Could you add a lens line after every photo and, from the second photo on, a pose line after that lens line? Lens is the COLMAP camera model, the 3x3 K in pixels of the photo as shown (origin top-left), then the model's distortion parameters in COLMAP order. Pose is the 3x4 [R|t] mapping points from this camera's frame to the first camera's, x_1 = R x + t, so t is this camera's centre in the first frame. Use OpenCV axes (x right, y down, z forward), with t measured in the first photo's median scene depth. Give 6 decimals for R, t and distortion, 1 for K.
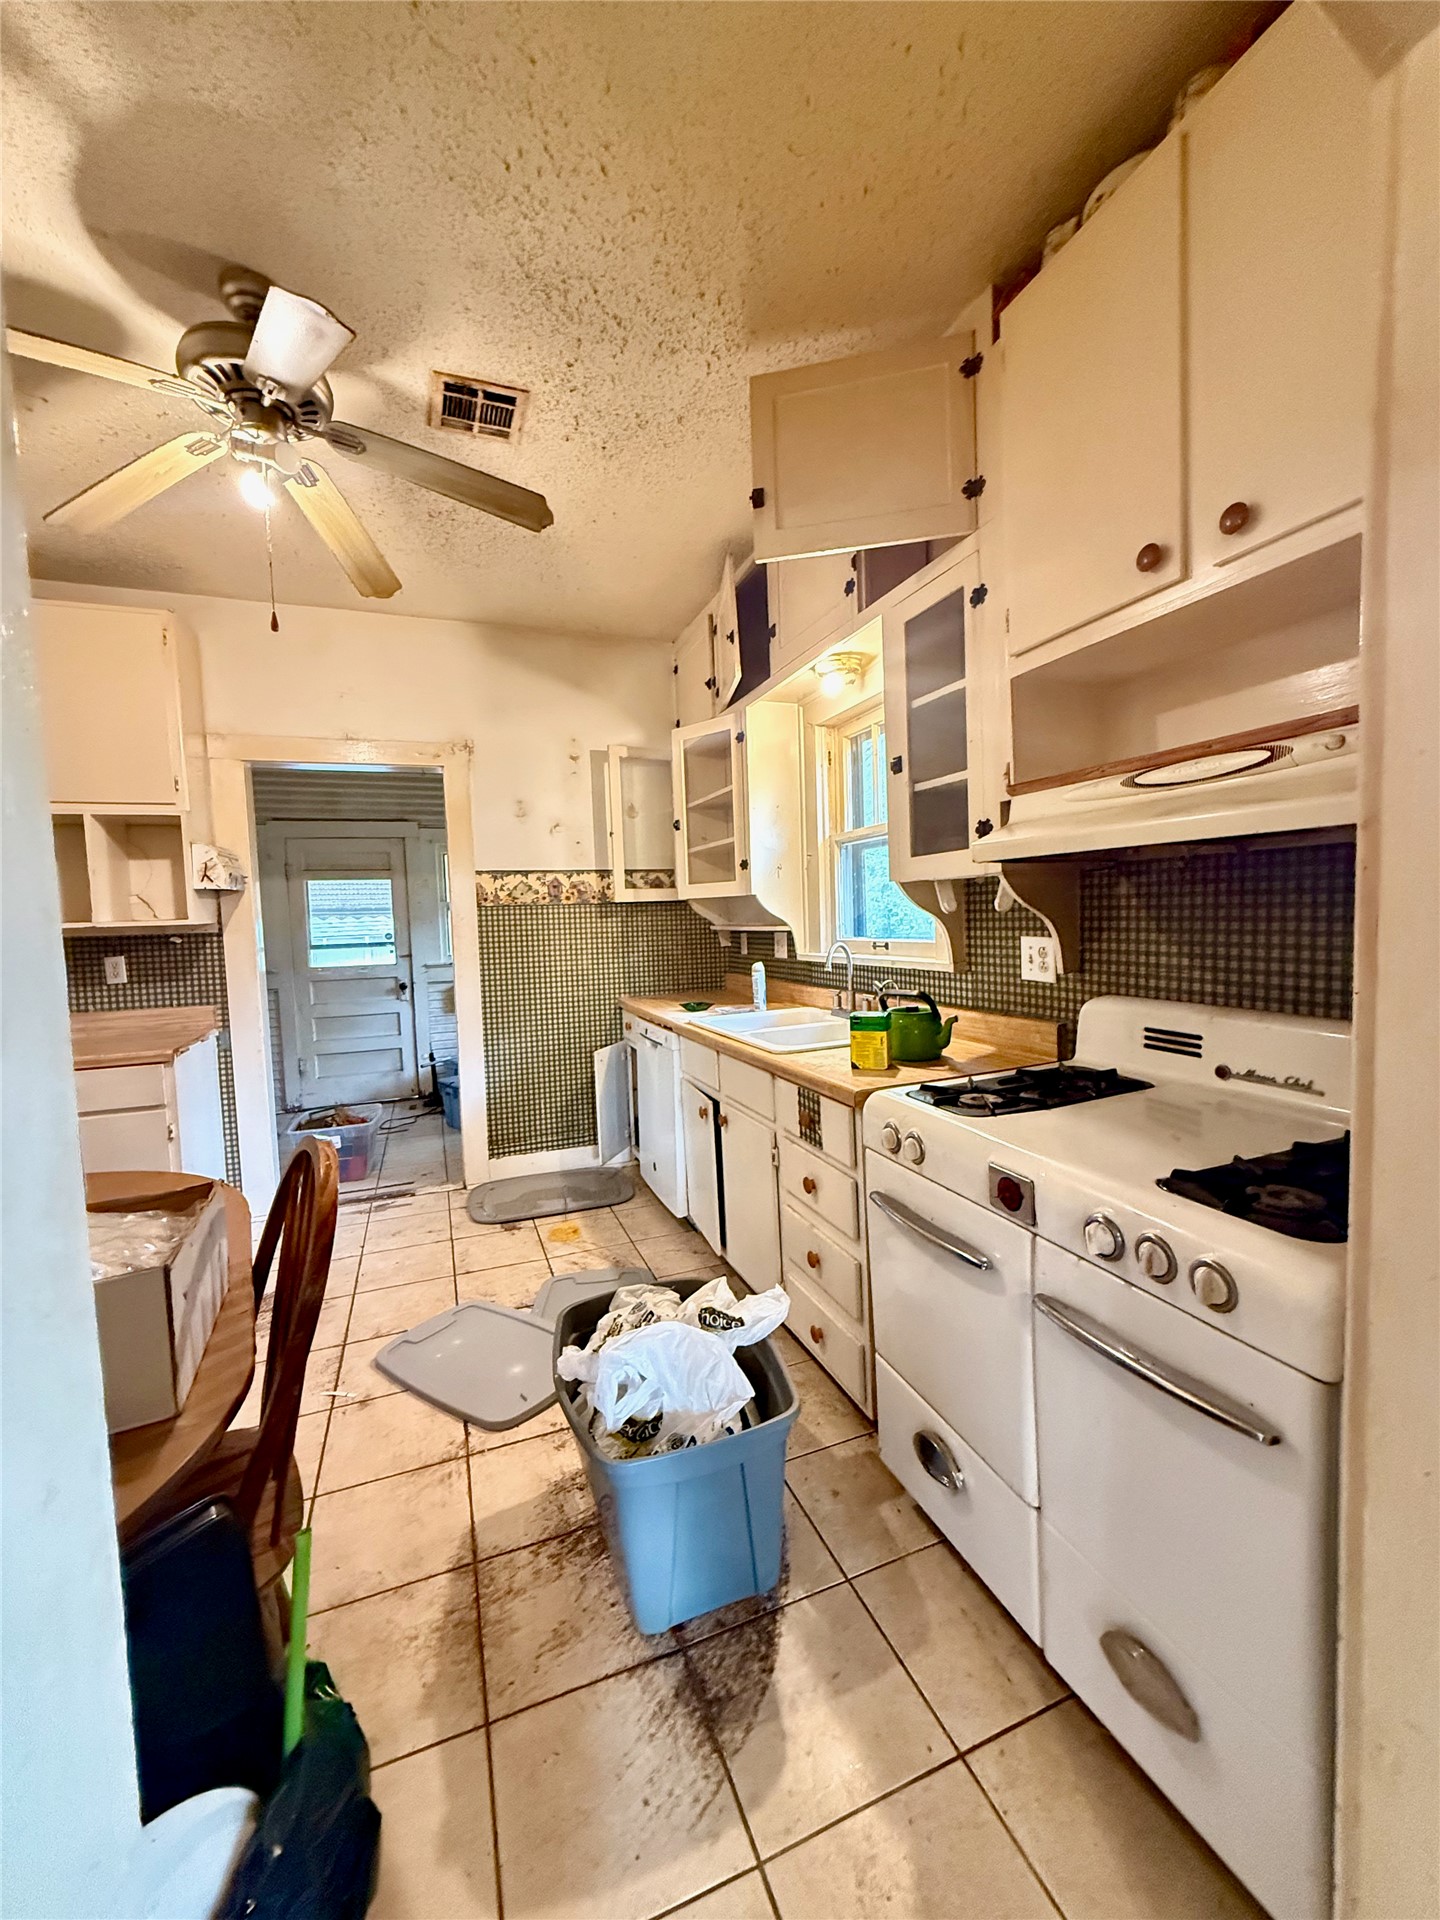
lens RADIAL K [[763.0, 0, 724.5], [0, 763.0, 958.8], [0, 0, 1]] dist [0.000869, 0.000062]
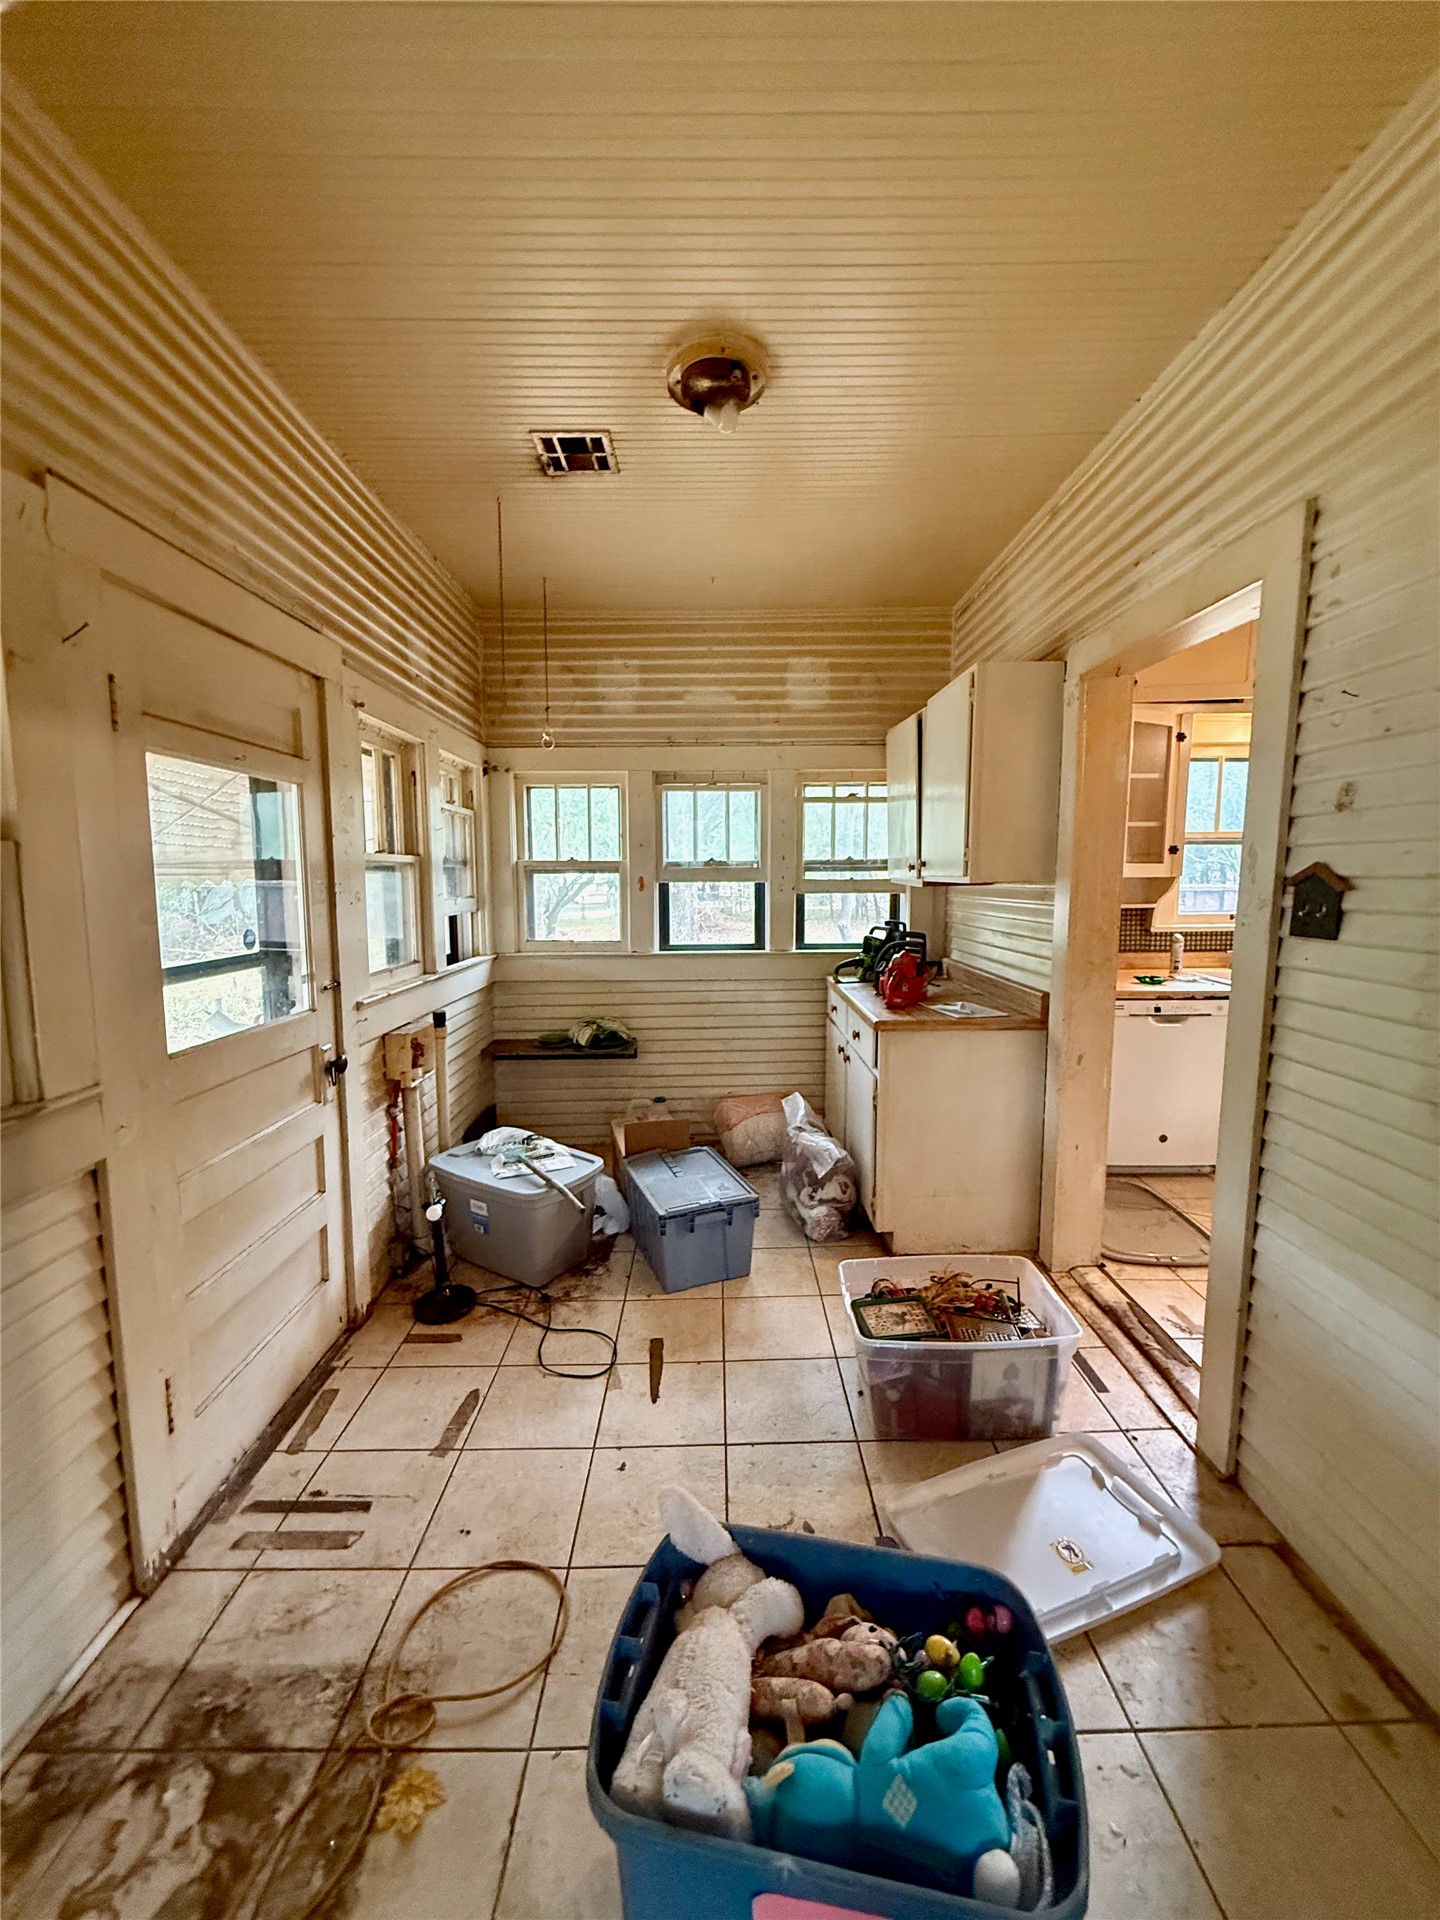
lens RADIAL K [[763.0, 0, 718.8], [0, 763.0, 957.9], [0, 0, 1]] dist [0.000869, 0.000062]
pose [[0.357732, -0.072451, 0.931009, -1.495800], [0.045272, 0.997159, 0.060204, -0.071092], [-0.932726, 0.020612, 0.359996, 1.421995]]
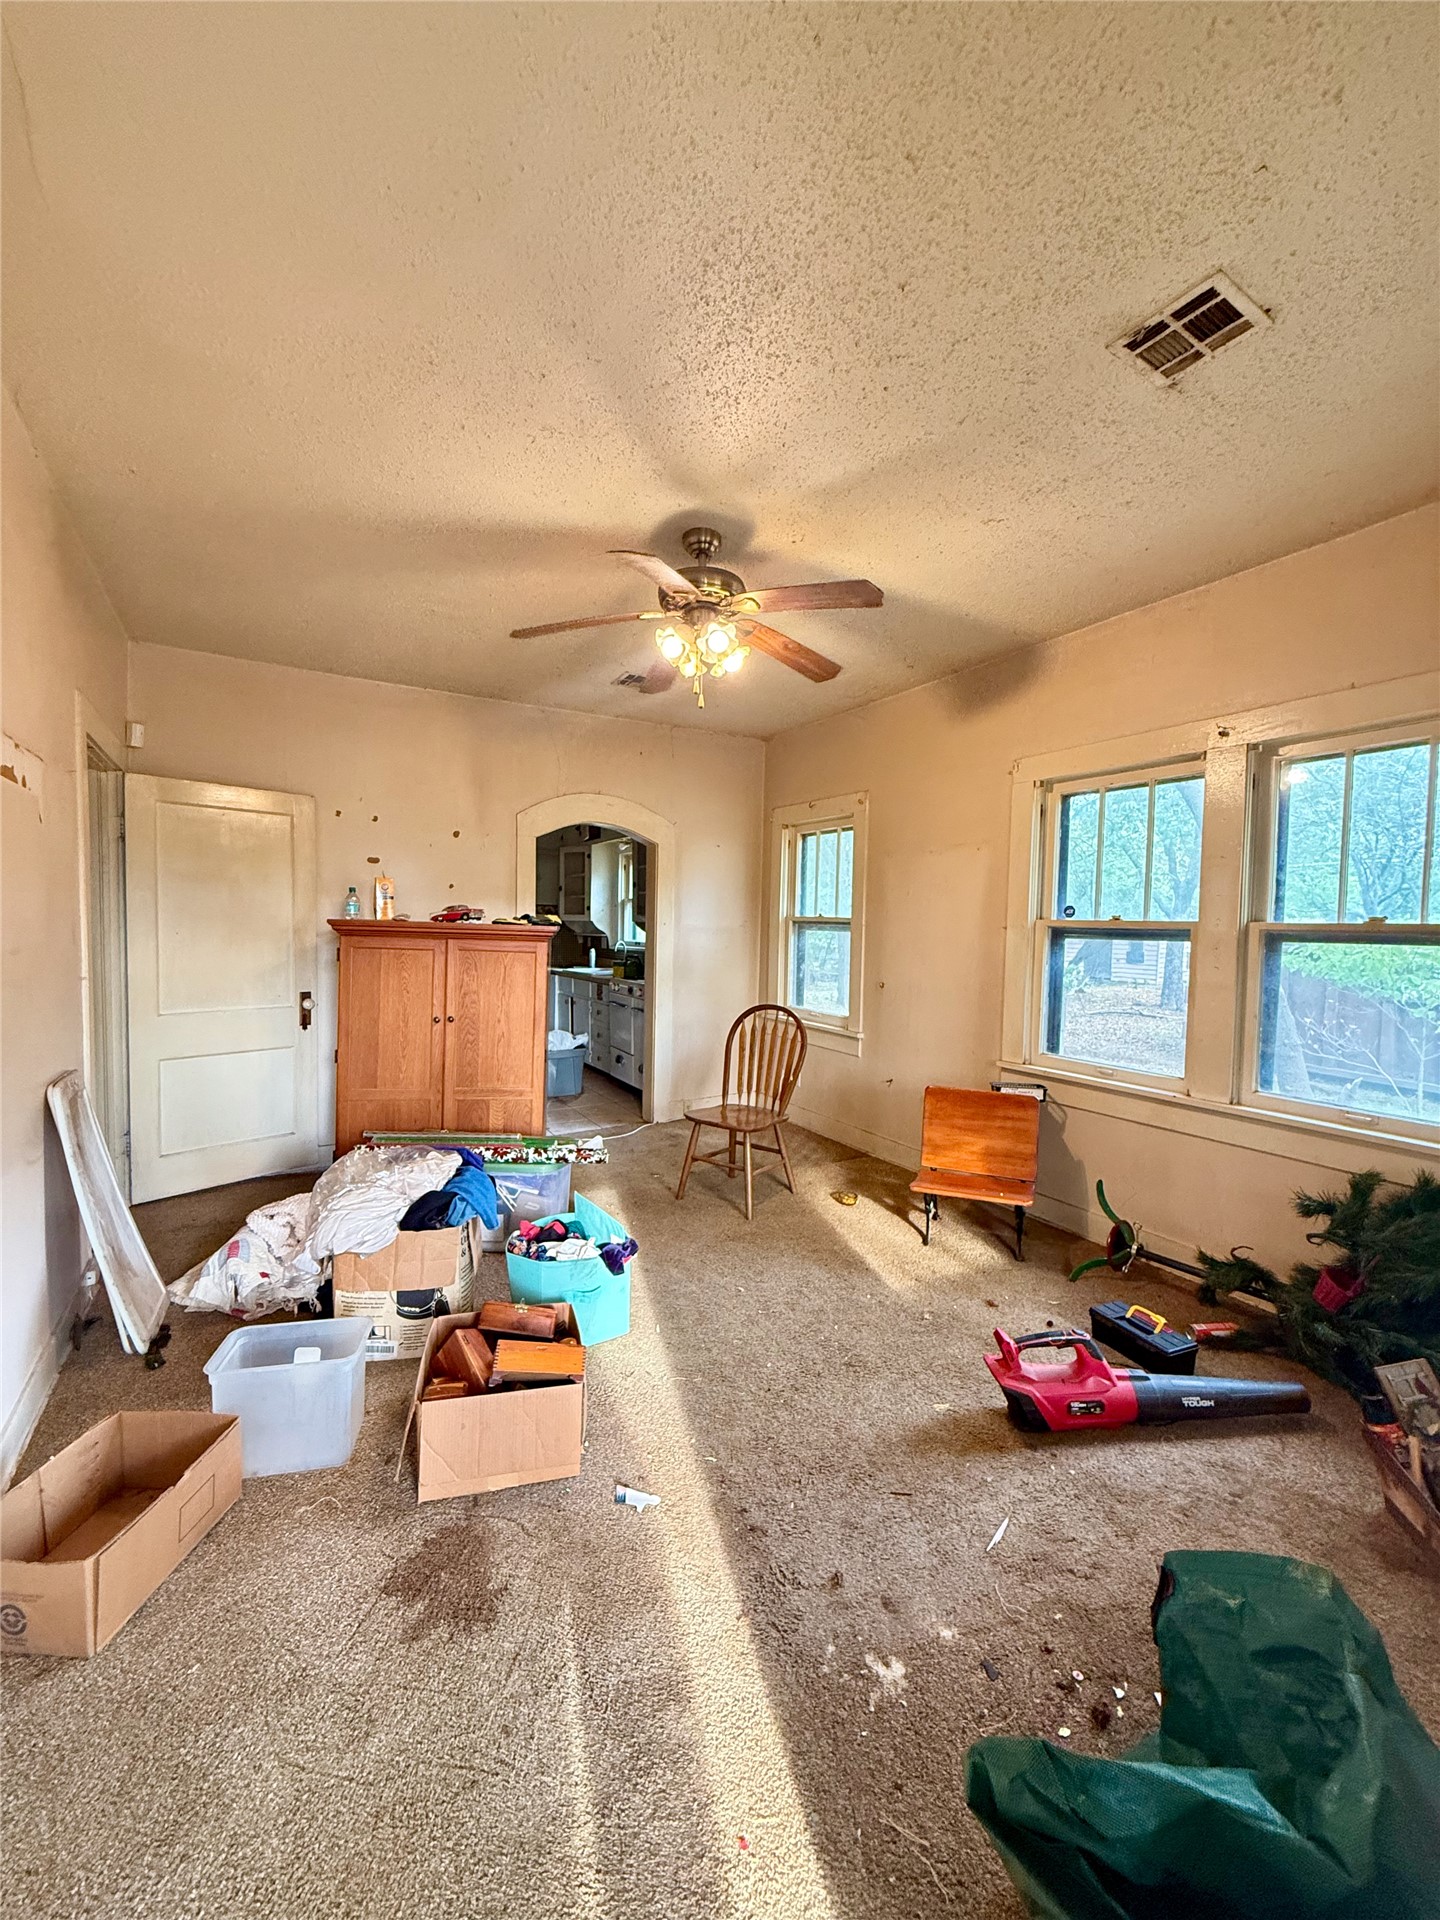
lens RADIAL K [[763.0, 0, 719.8], [0, 763.0, 959.1], [0, 0, 1]] dist [0.000869, 0.000062]
pose [[0.984596, 0.049092, 0.167813, 0.044670], [-0.046194, 0.998709, -0.021133, 0.084185], [-0.168634, 0.013055, 0.985592, -1.731908]]
